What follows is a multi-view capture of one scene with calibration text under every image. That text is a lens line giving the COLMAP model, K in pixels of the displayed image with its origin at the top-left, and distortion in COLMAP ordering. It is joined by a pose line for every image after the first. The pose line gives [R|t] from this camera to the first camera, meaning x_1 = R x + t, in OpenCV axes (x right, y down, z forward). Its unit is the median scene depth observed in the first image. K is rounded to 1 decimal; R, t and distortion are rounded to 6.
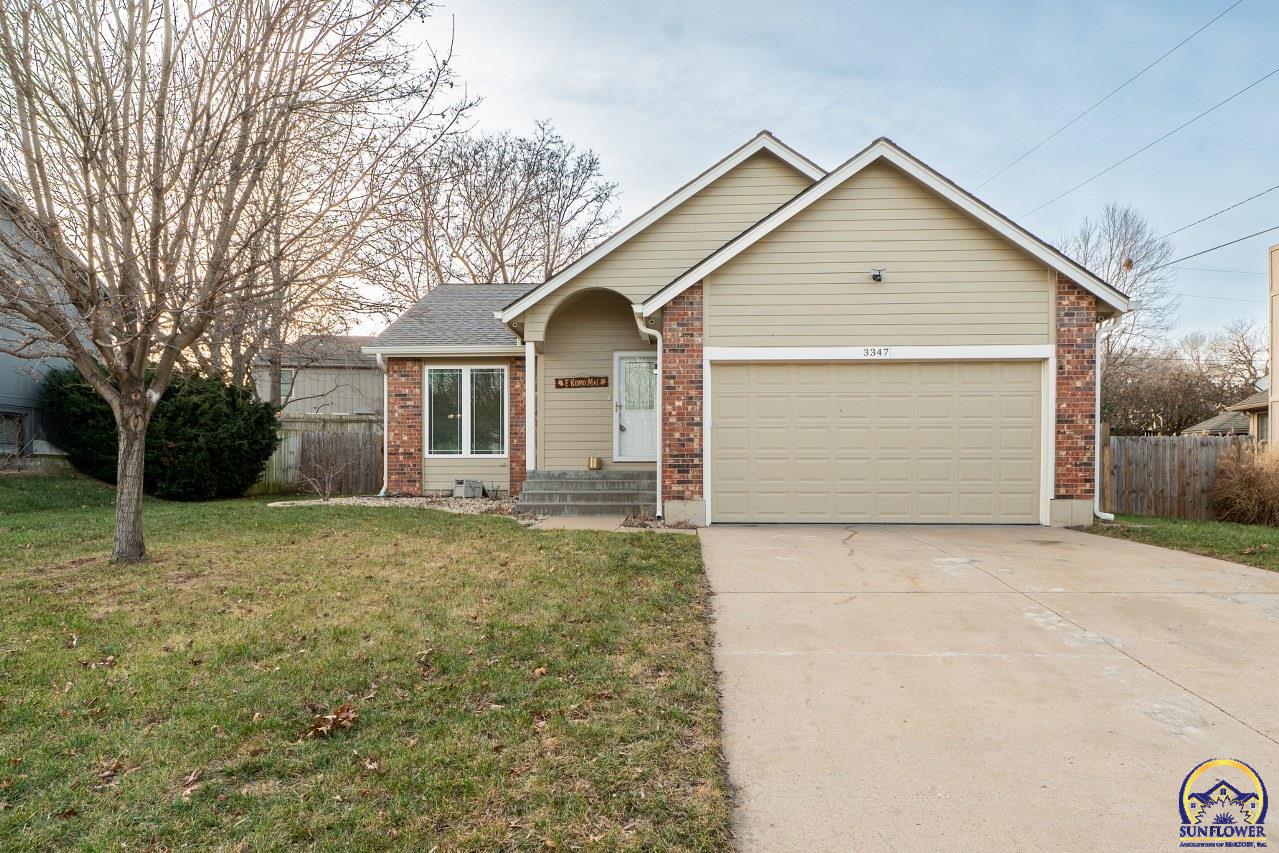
lens RADIAL K [[809.0, 0, 673.8], [0, 809.0, 483.0], [0, 0, 1]] dist [-0.005583, 0.000894]
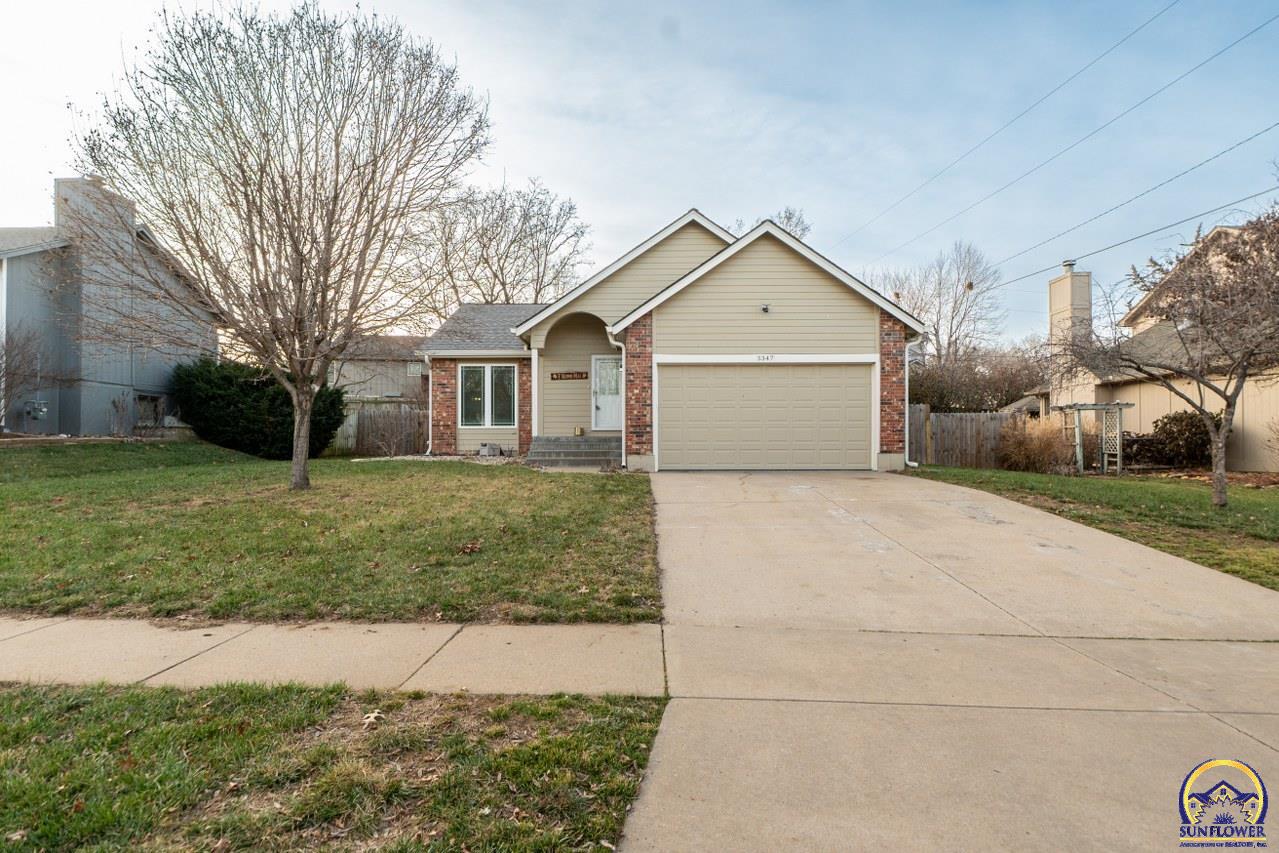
lens RADIAL K [[665.4, 0, 665.3], [0, 665.4, 442.3], [0, 0, 1]] dist [0.003433, -0.005763]
pose [[0.998831, -0.002442, 0.048286, -0.000383], [0.003181, 0.999879, -0.015238, 0.014126], [-0.048243, 0.015374, 0.998717, -0.212315]]
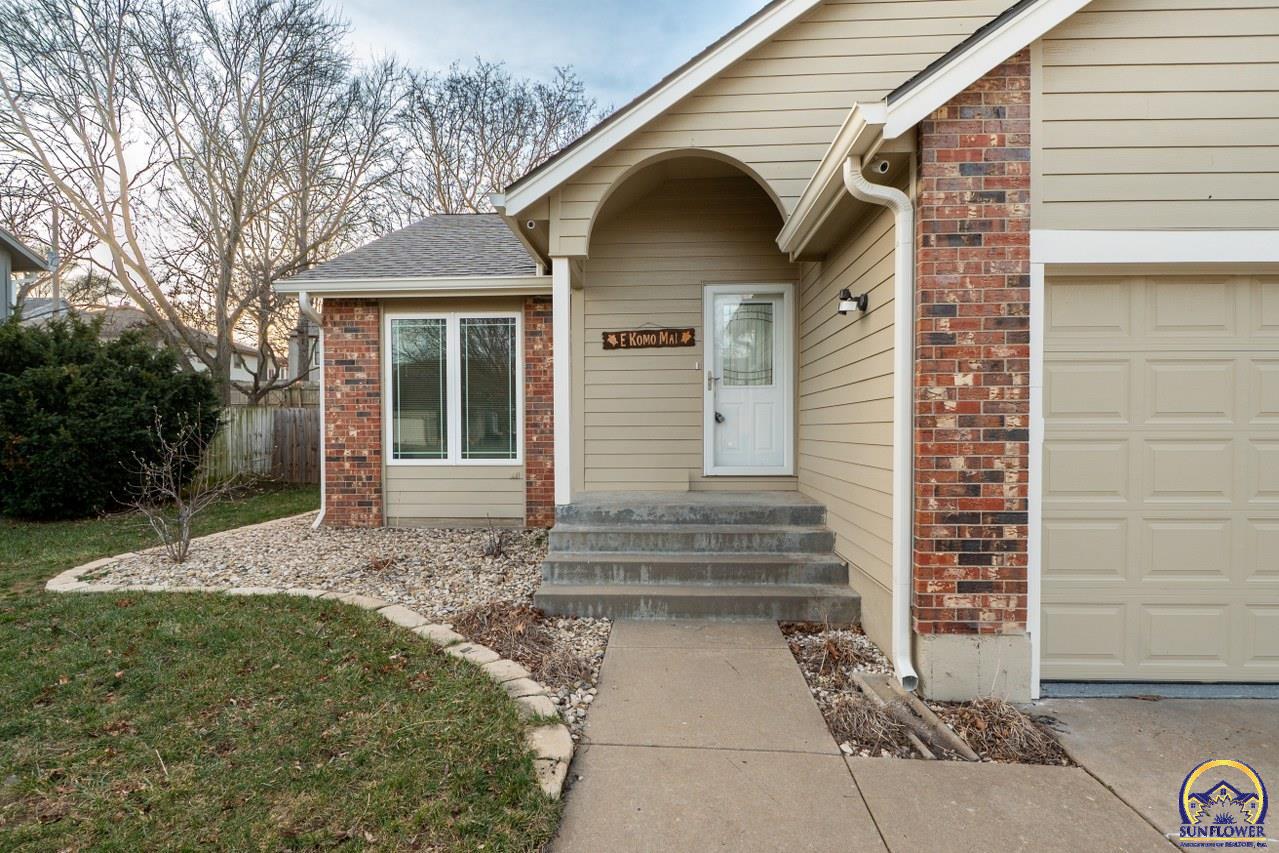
lens RADIAL K [[602.1, 0, 651.3], [0, 602.1, 436.2], [0, 0, 1]] dist [-0.000675, -0.005485]
pose [[0.999961, -0.004401, -0.007681, -0.117402], [0.004511, 0.999888, 0.014278, -0.065628], [0.007617, -0.014312, 0.999869, 0.613630]]
